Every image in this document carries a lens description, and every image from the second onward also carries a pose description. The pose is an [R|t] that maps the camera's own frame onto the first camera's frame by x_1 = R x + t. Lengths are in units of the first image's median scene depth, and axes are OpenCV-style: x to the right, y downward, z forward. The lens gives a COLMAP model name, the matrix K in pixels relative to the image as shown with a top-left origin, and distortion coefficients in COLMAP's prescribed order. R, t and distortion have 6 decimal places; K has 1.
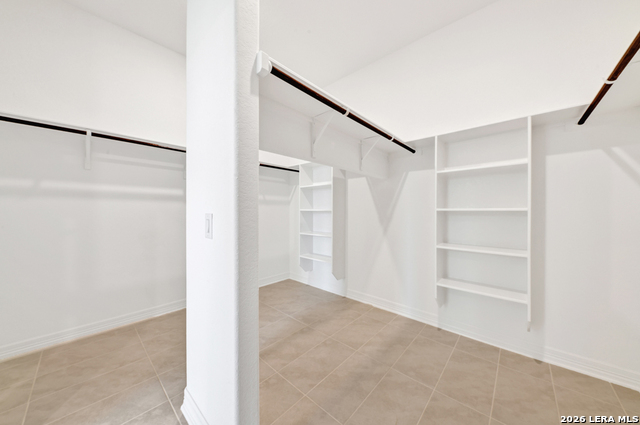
lens RADIAL K [[217.3, 0, 321.3], [0, 217.3, 211.2], [0, 0, 1]] dist [-0.005613, -0.000167]
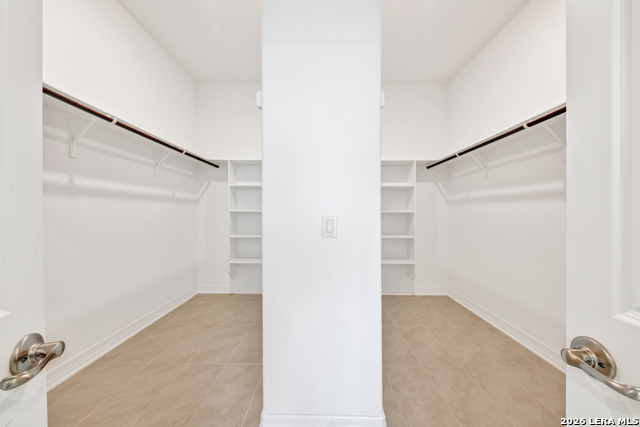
lens RADIAL K [[217.3, 0, 321.3], [0, 217.3, 212.2], [0, 0, 1]] dist [-0.005613, -0.000167]
pose [[0.739003, 0.003254, 0.673695, -0.387127], [-0.005020, 0.999987, 0.000676, -0.001593], [-0.673684, -0.003882, 0.739009, 0.087038]]
